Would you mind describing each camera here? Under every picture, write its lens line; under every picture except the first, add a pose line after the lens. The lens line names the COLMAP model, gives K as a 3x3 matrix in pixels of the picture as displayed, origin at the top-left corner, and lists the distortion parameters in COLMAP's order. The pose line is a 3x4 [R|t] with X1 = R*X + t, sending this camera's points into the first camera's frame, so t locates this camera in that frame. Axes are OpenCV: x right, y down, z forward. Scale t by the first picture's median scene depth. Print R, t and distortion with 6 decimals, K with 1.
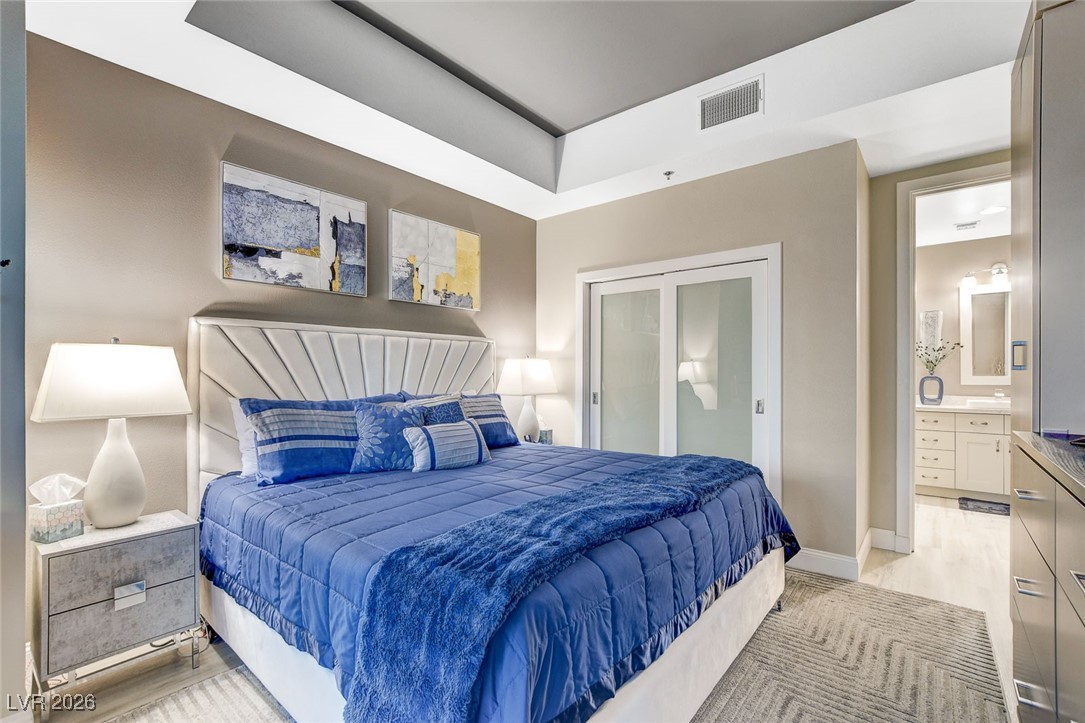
lens RADIAL K [[479.2, 0, 538.7], [0, 479.2, 366.8], [0, 0, 1]] dist [-0.014448, 0.003176]
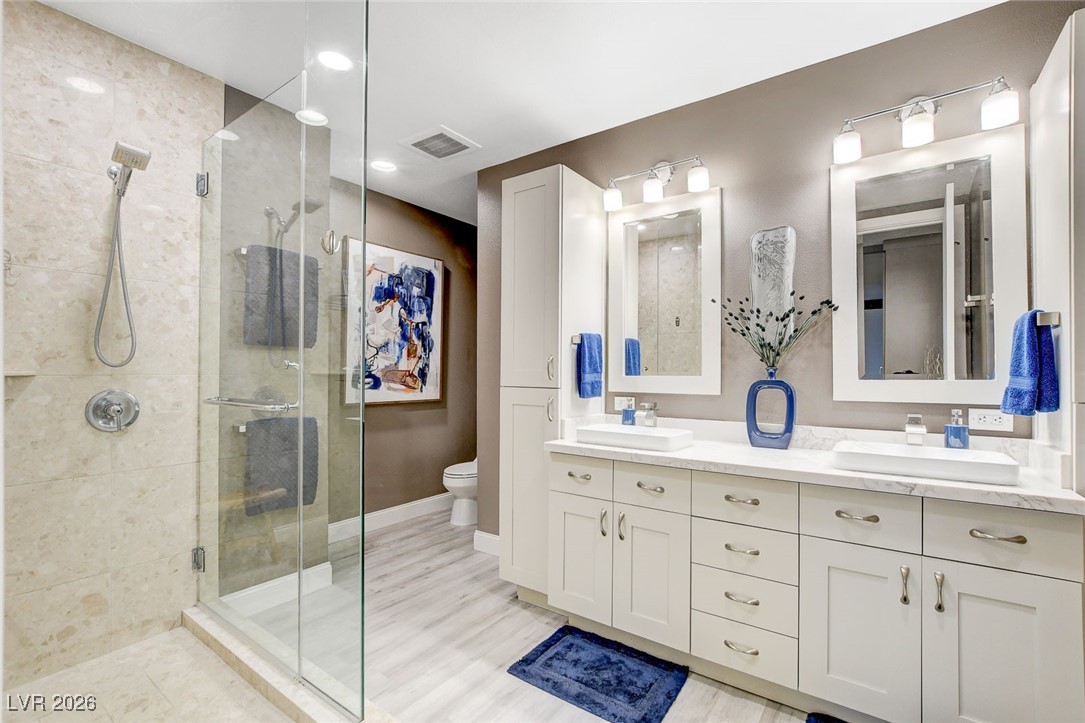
lens RADIAL K [[479.2, 0, 546.5], [0, 479.2, 362.8], [0, 0, 1]] dist [-0.014448, 0.003176]
pose [[0.997057, 0.004513, 0.076534, 1.073222], [-0.004665, 0.999987, 0.001801, 0.008945], [-0.076524, -0.002153, 0.997065, 1.065580]]
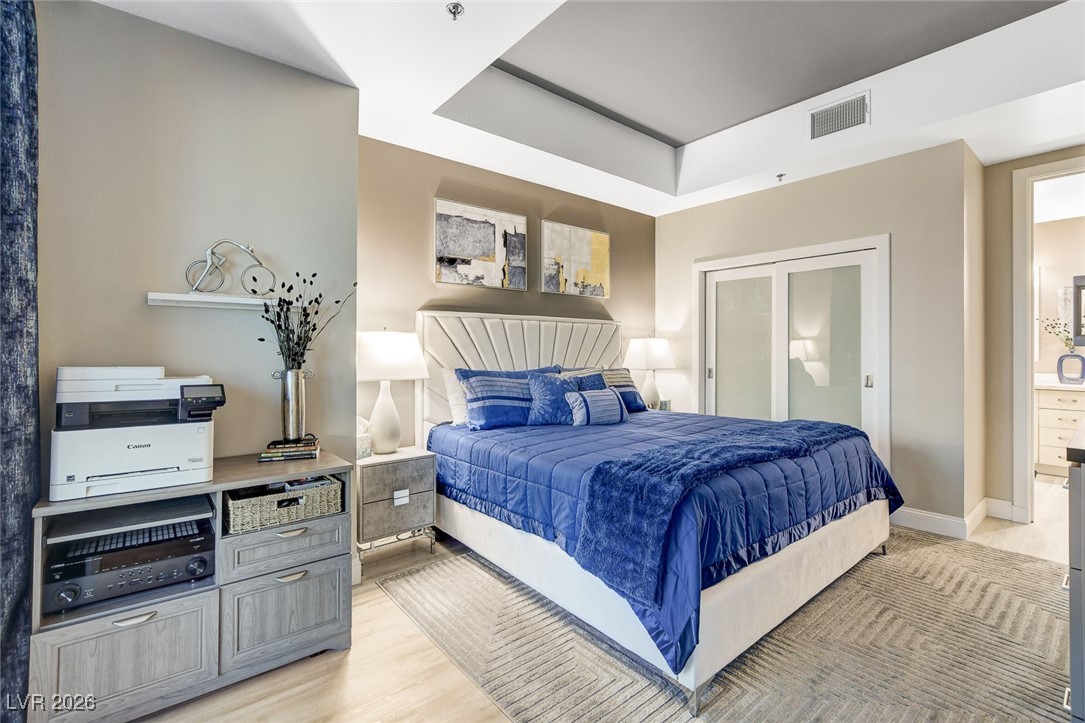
lens RADIAL K [[479.2, 0, 541.3], [0, 479.2, 345.2], [0, 0, 1]] dist [-0.014448, 0.003176]
pose [[0.981845, -0.001557, -0.189681, -0.084010], [0.001830, 0.999998, 0.001262, -0.003208], [0.189678, -0.001586, 0.981845, -0.259948]]
